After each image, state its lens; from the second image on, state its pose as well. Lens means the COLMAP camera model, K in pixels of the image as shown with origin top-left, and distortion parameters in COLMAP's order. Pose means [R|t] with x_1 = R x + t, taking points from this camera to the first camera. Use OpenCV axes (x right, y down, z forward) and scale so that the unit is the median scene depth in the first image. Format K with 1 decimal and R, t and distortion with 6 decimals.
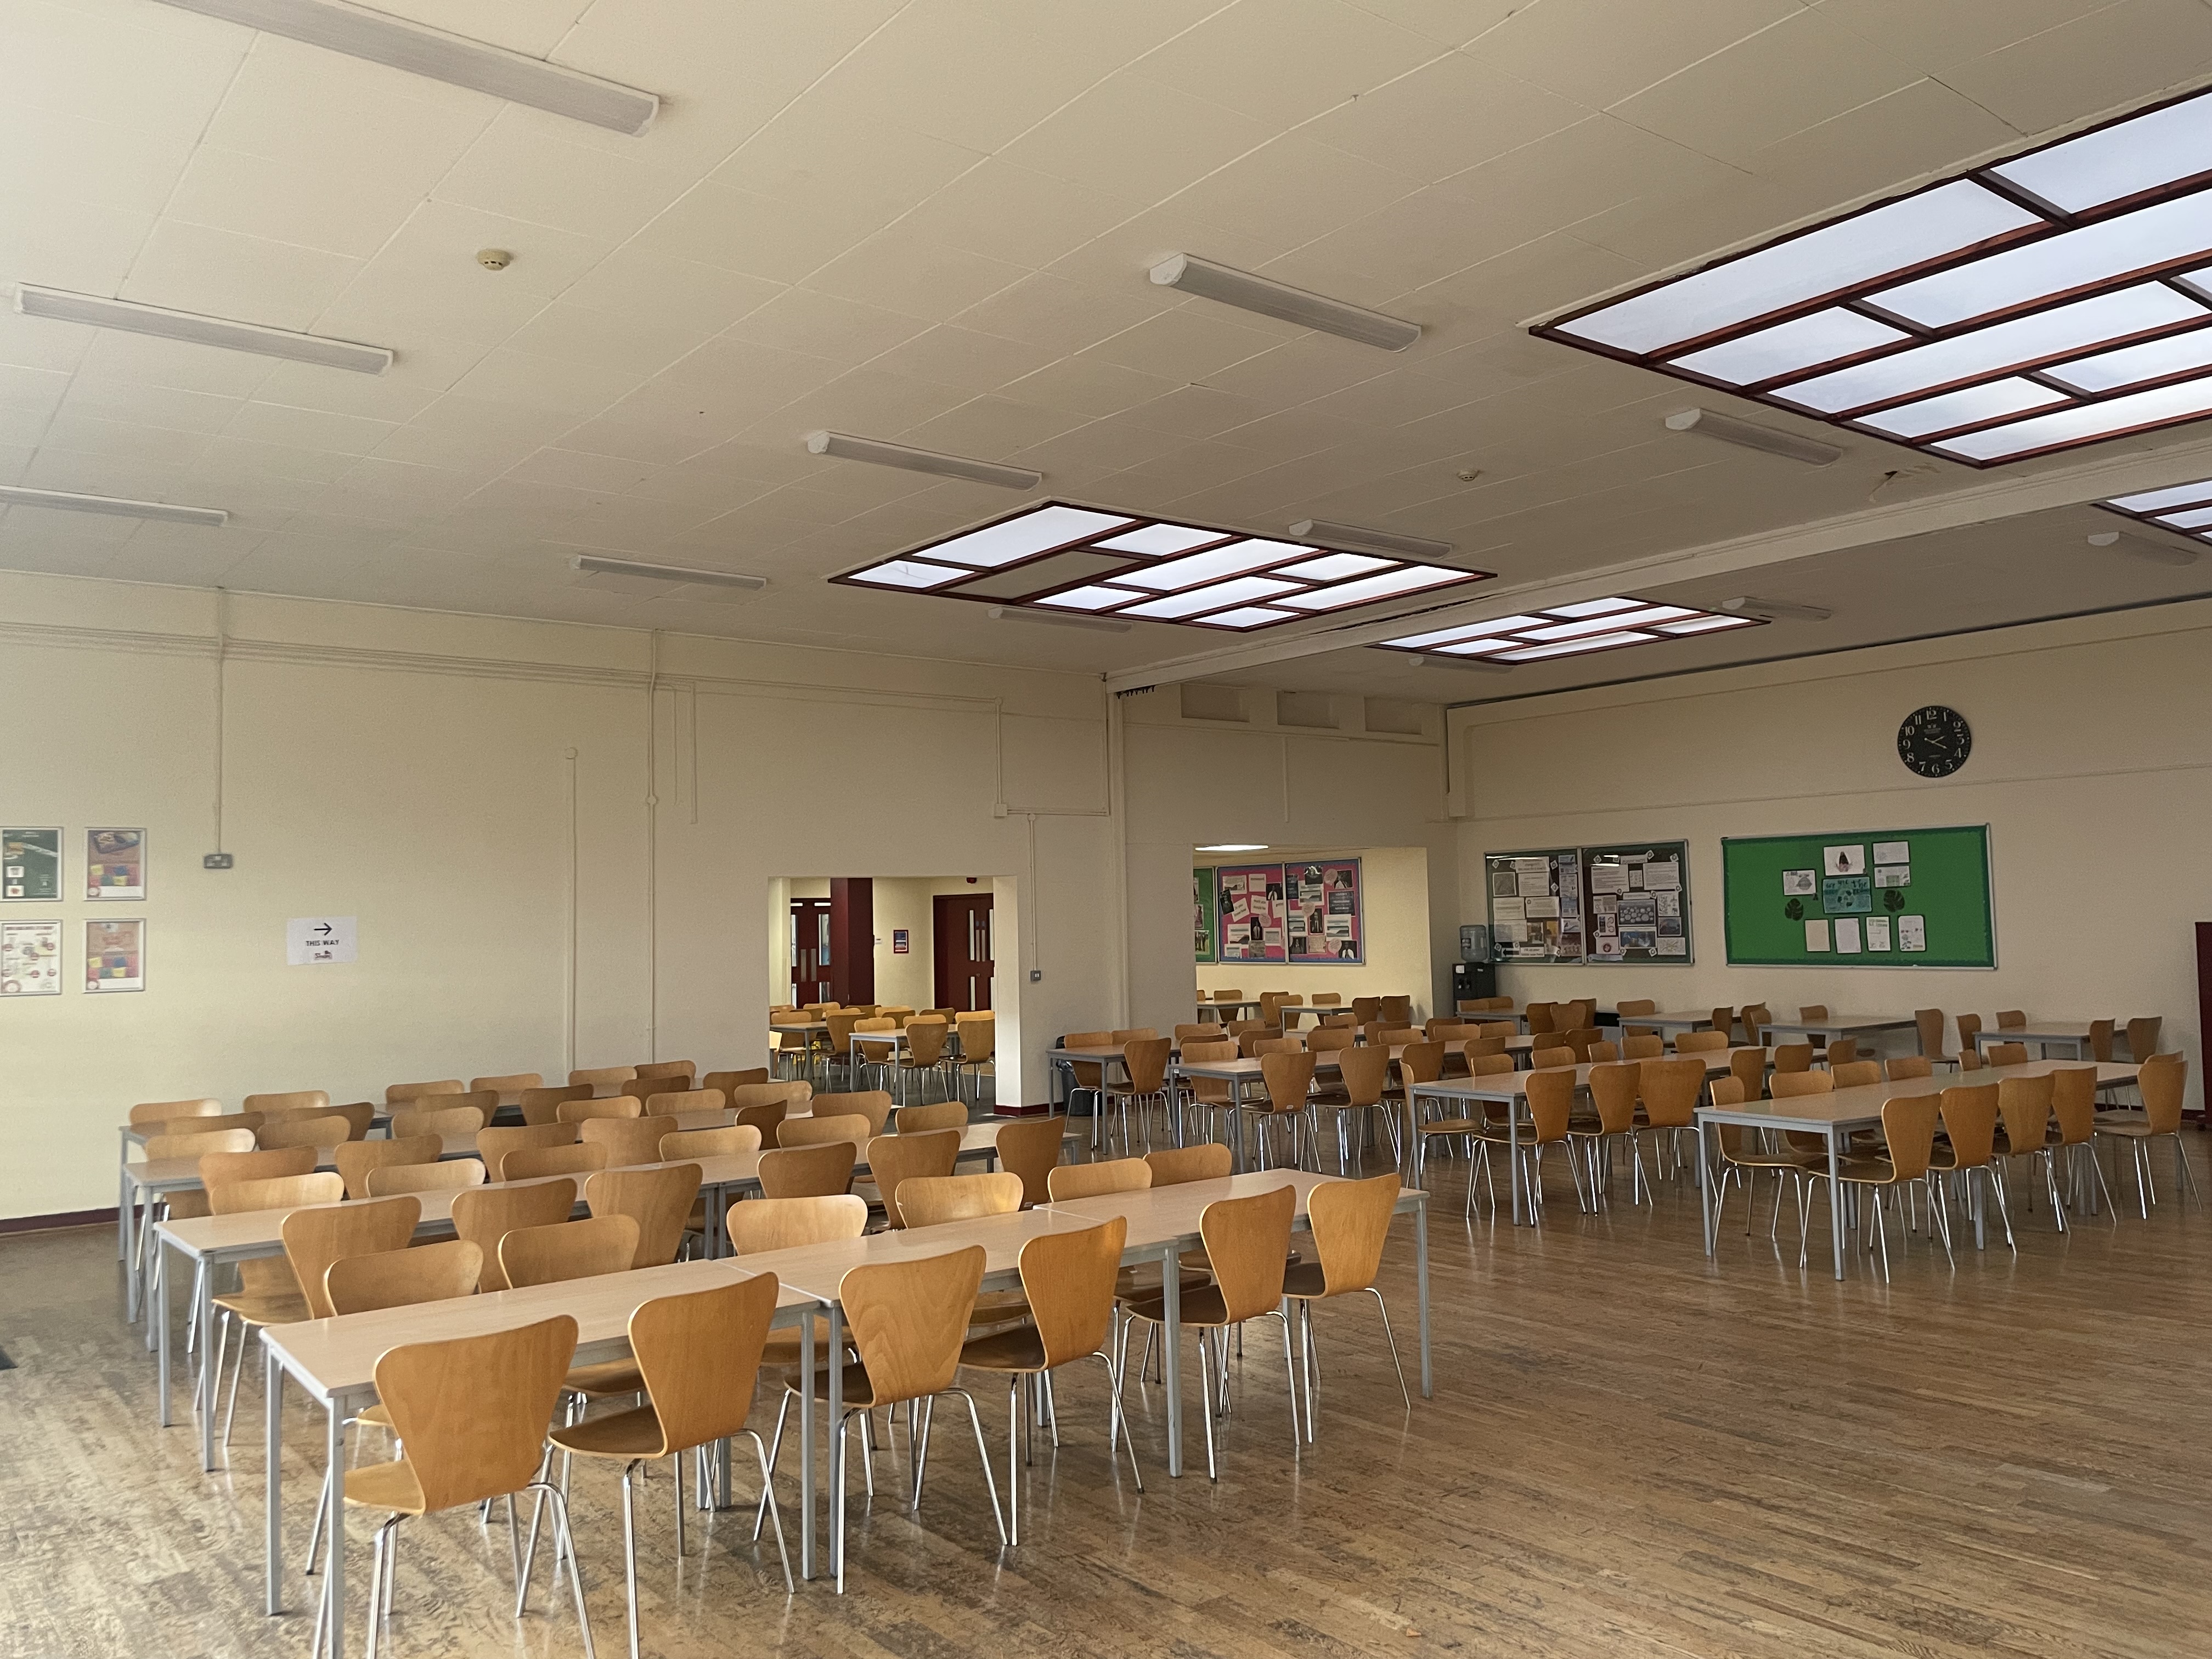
lens RADIAL K [[1688.1, 0, 1098.8], [0, 1688.1, 834.5], [0, 0, 1]] dist [0.014193, -0.003618]
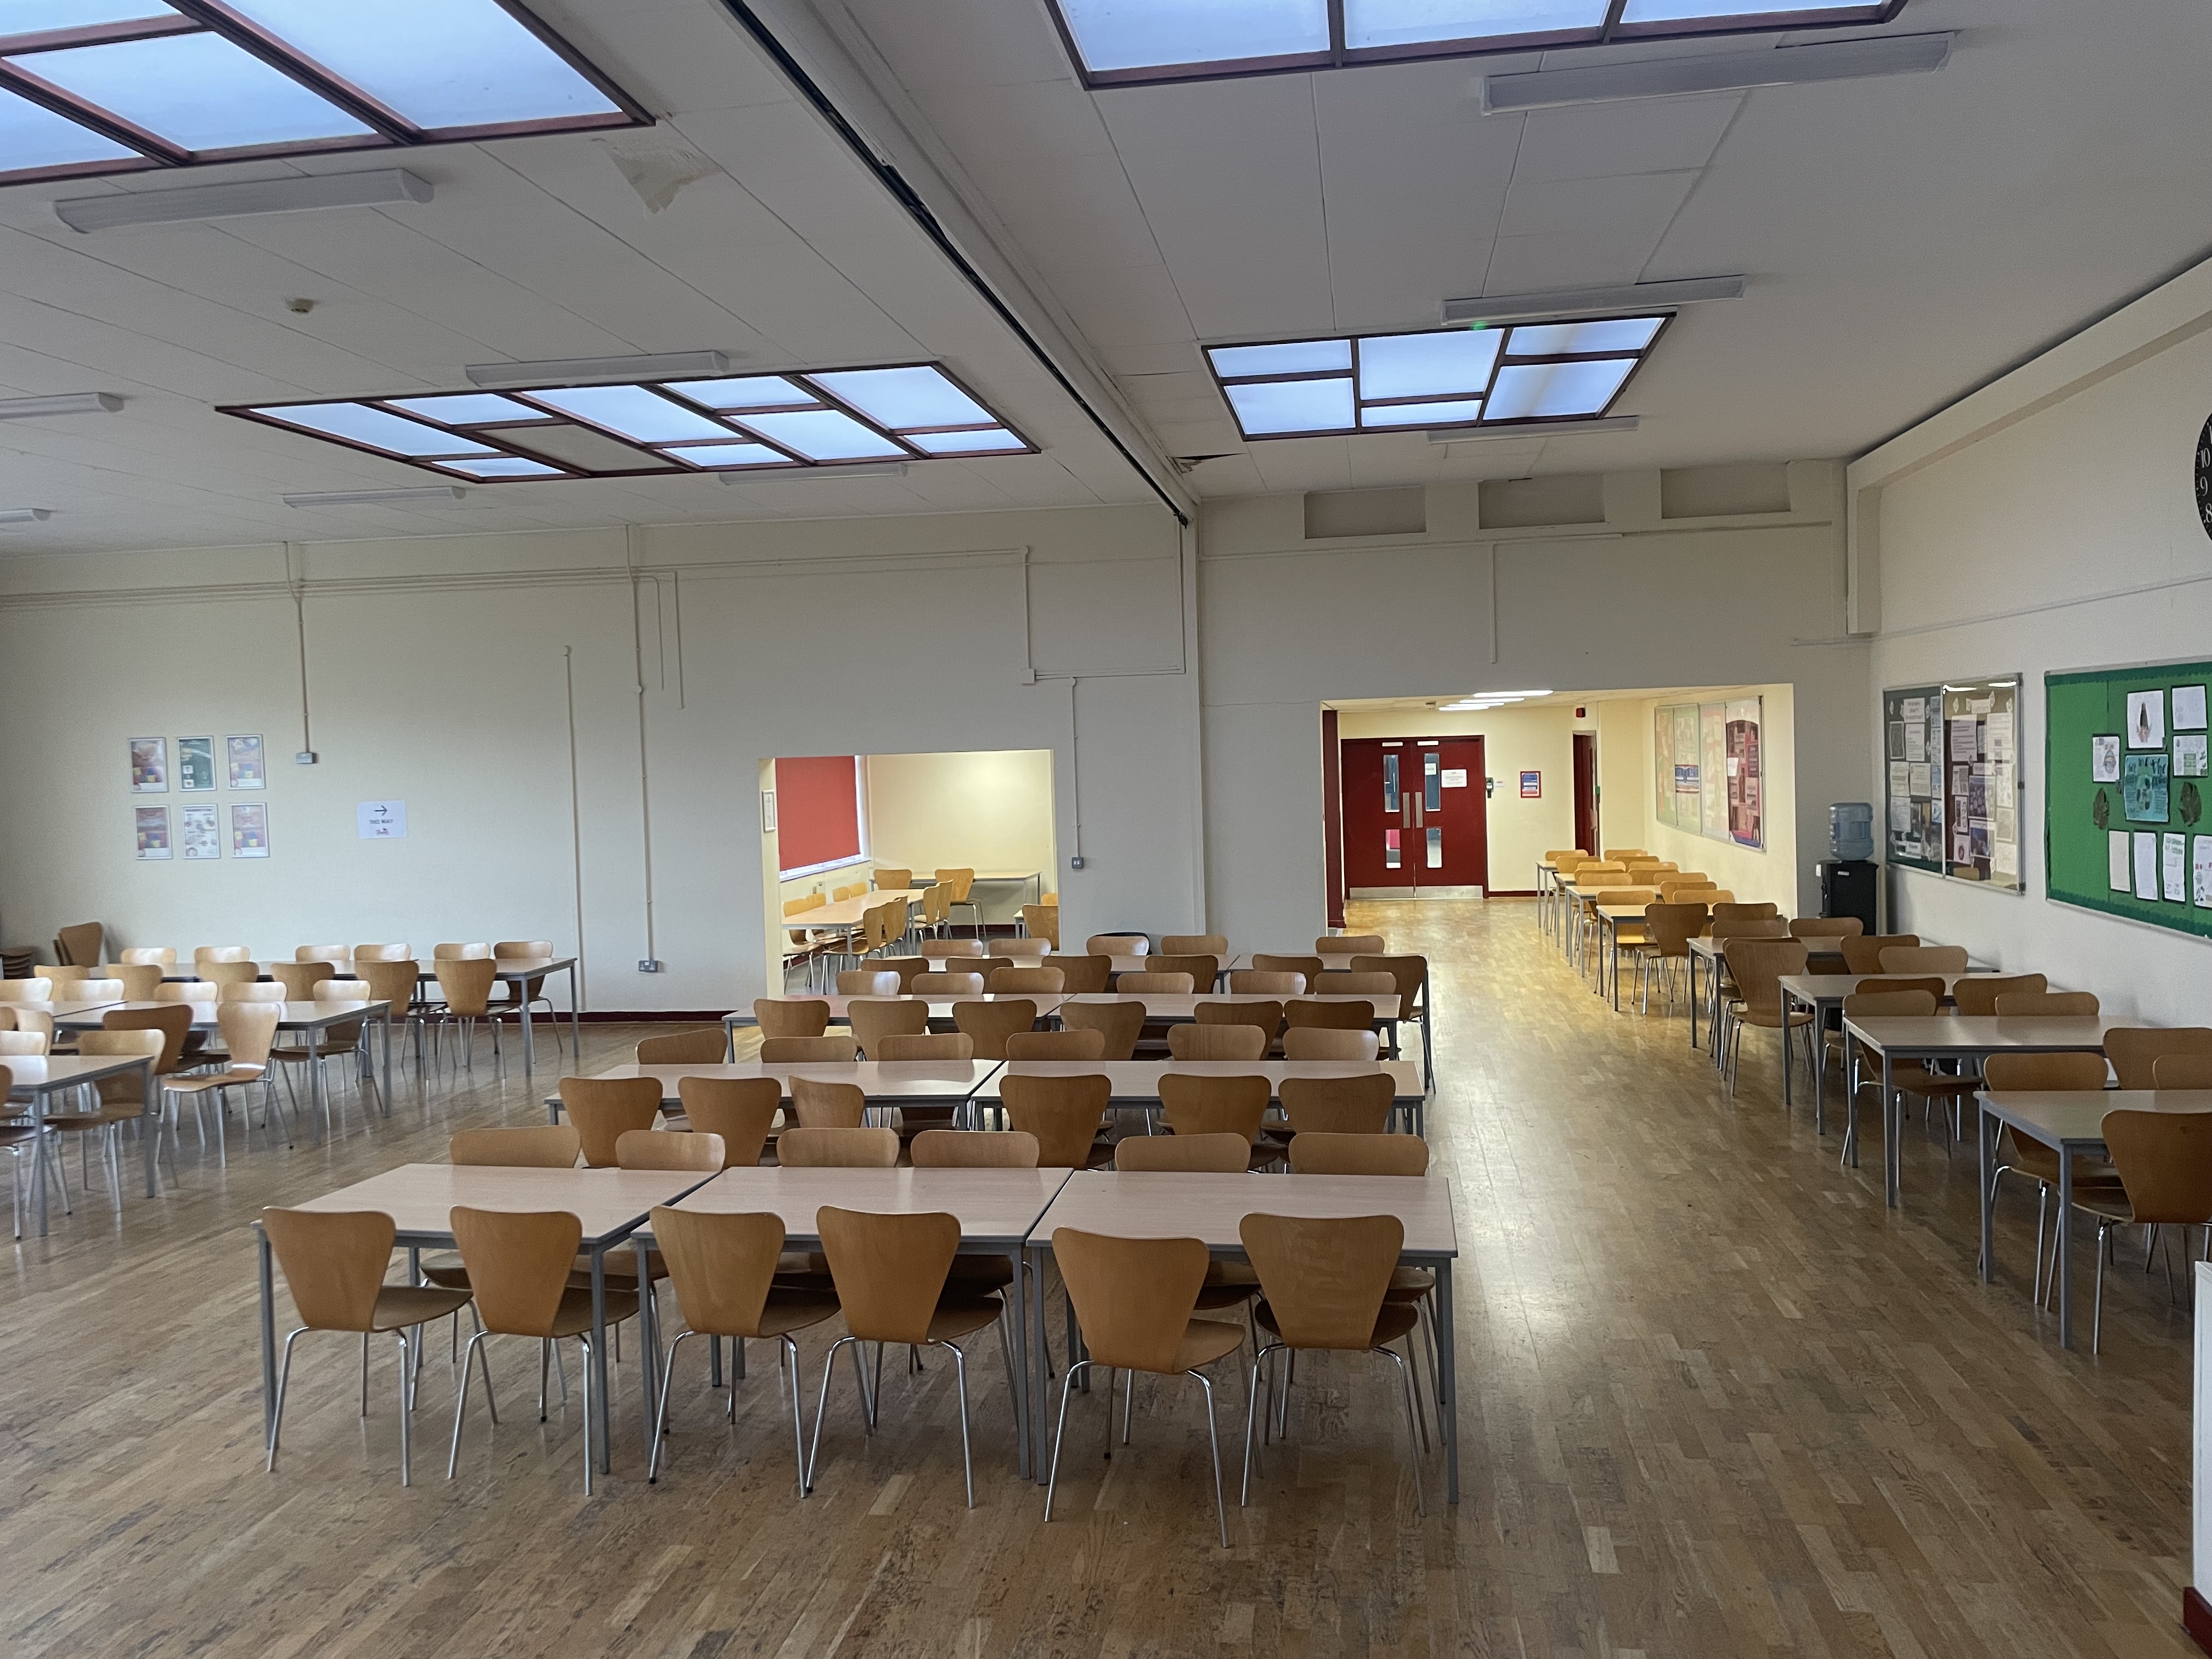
lens RADIAL K [[1688.1, 0, 1103.8], [0, 1688.1, 825.1], [0, 0, 1]] dist [0.014193, -0.003618]
pose [[0.674100, 0.036555, -0.737735, 0.777996], [0.052722, 0.993846, 0.097419, -0.025005], [0.736756, -0.104565, 0.668025, 0.541991]]
